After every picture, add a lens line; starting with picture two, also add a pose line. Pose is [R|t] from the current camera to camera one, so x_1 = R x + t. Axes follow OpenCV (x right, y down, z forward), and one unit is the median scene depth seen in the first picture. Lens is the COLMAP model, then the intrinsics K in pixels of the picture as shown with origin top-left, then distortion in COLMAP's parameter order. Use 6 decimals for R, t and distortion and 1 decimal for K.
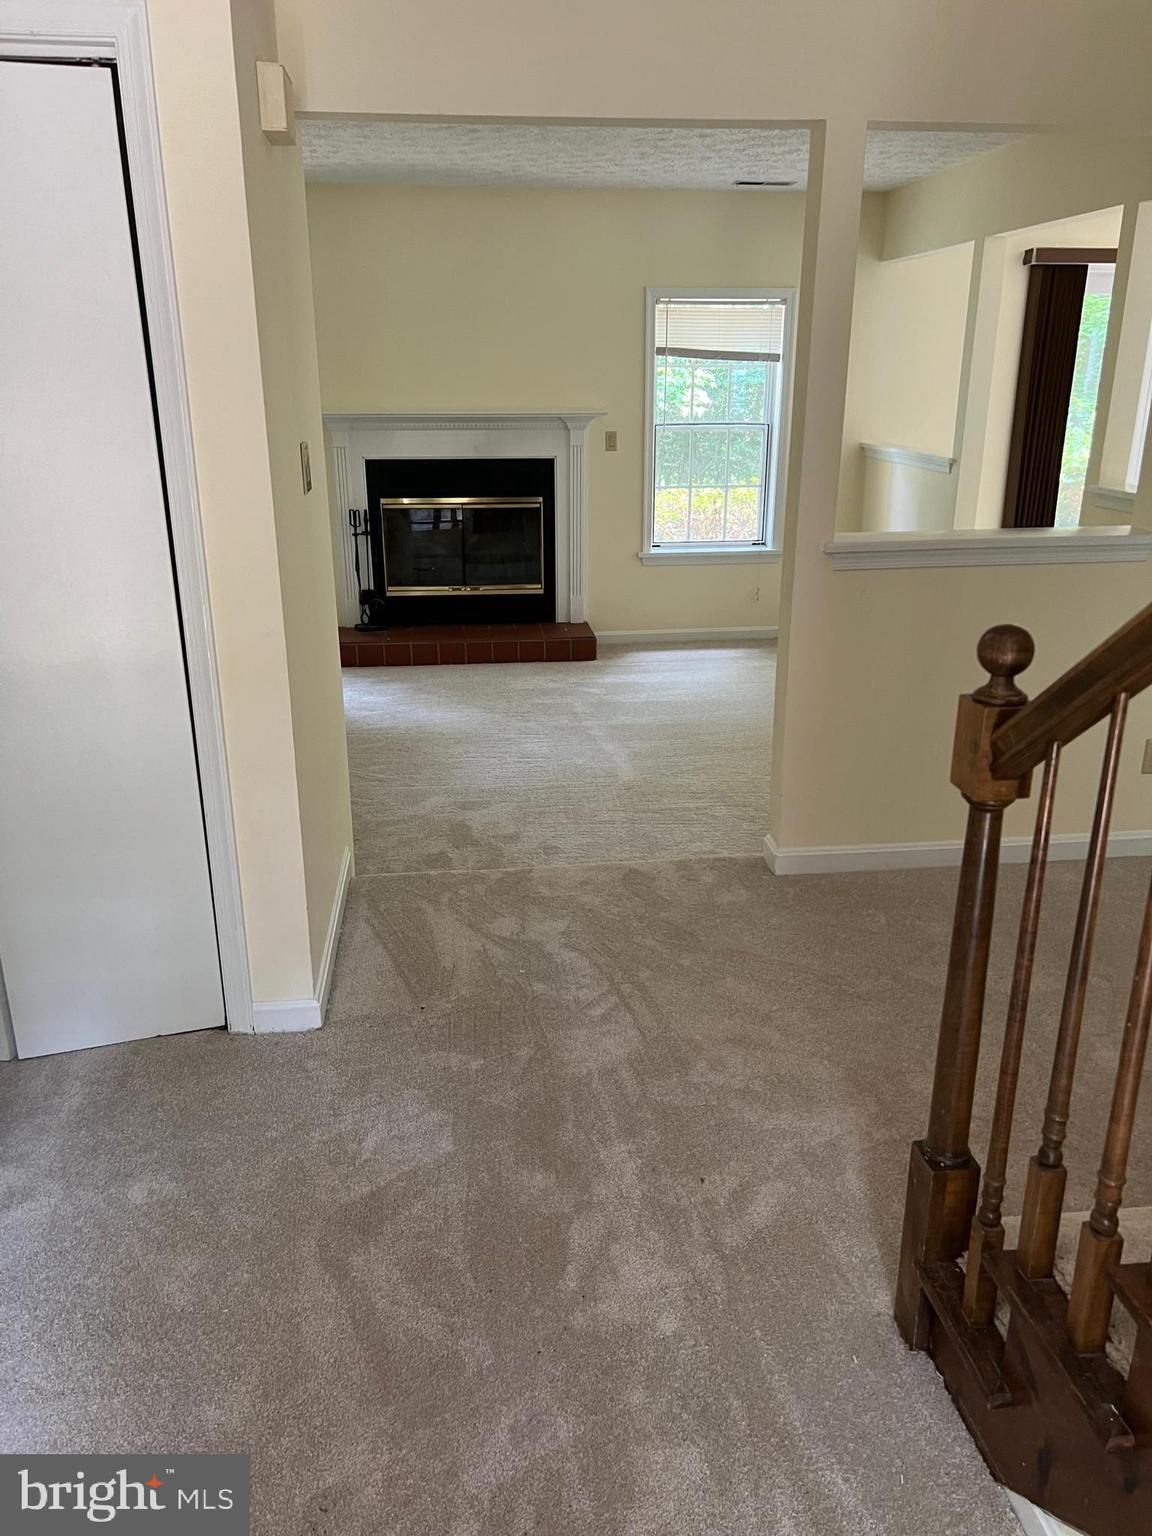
lens RADIAL K [[1157.6, 0, 580.6], [0, 1157.6, 771.7], [0, 0, 1]] dist [0.090341, -0.001864]
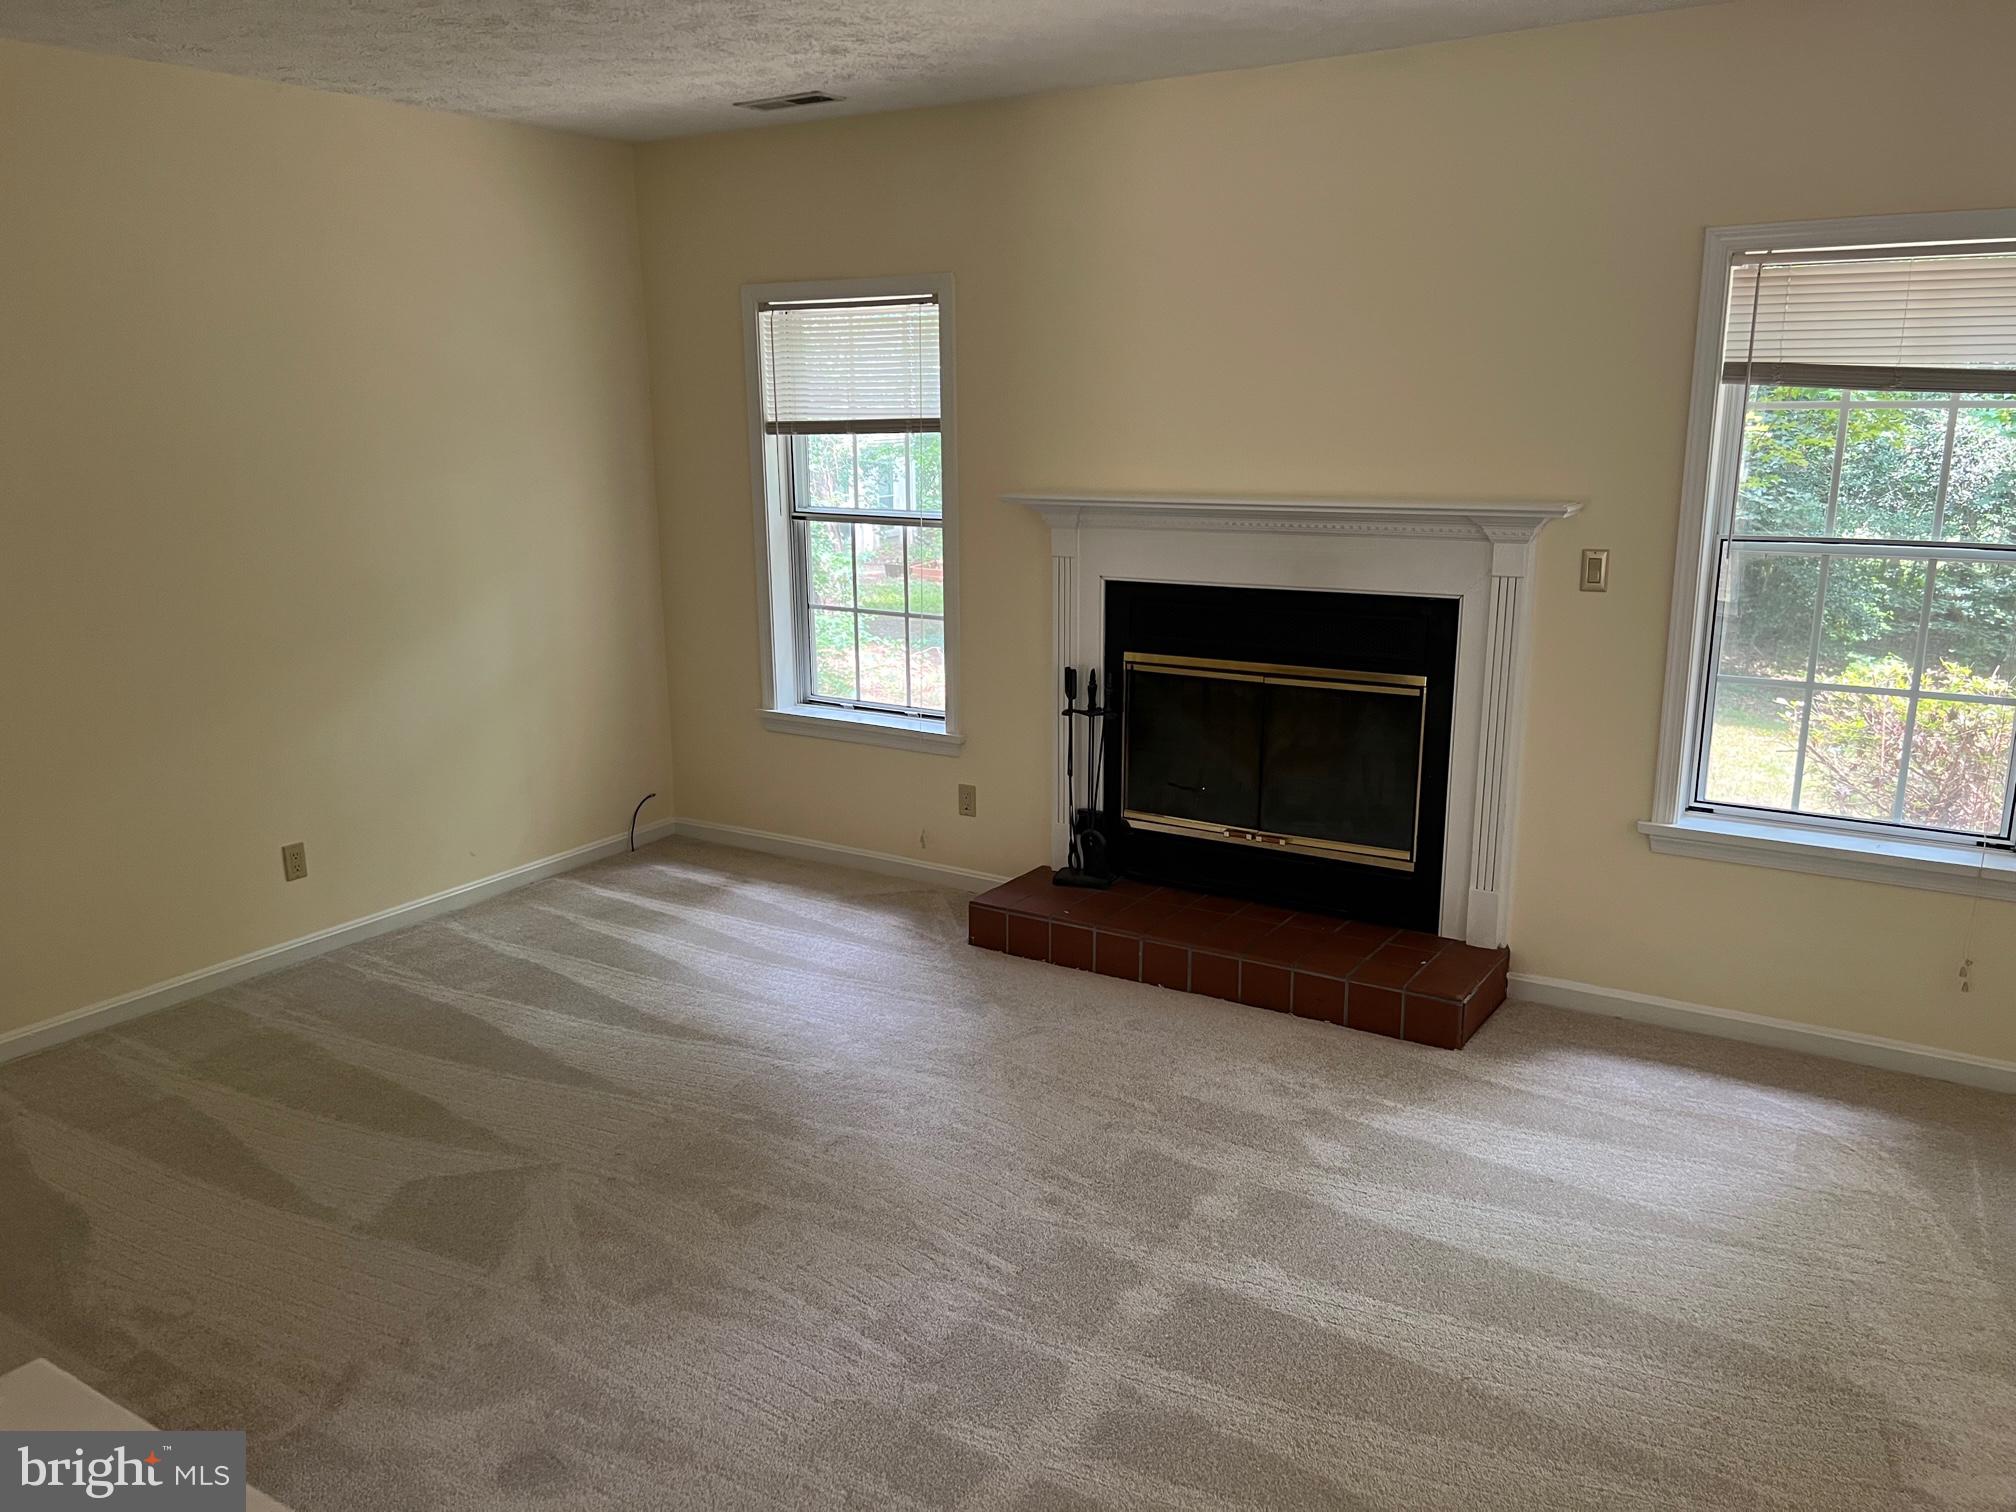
lens RADIAL K [[1519.4, 0, 1007.9], [0, 1519.4, 752.5], [0, 0, 1]] dist [0.090341, -0.001864]
pose [[0.781250, 0.133201, -0.609841, 0.220189], [-0.195844, 0.979942, -0.036851, -0.152006], [0.592701, 0.148224, 0.791666, 0.419559]]
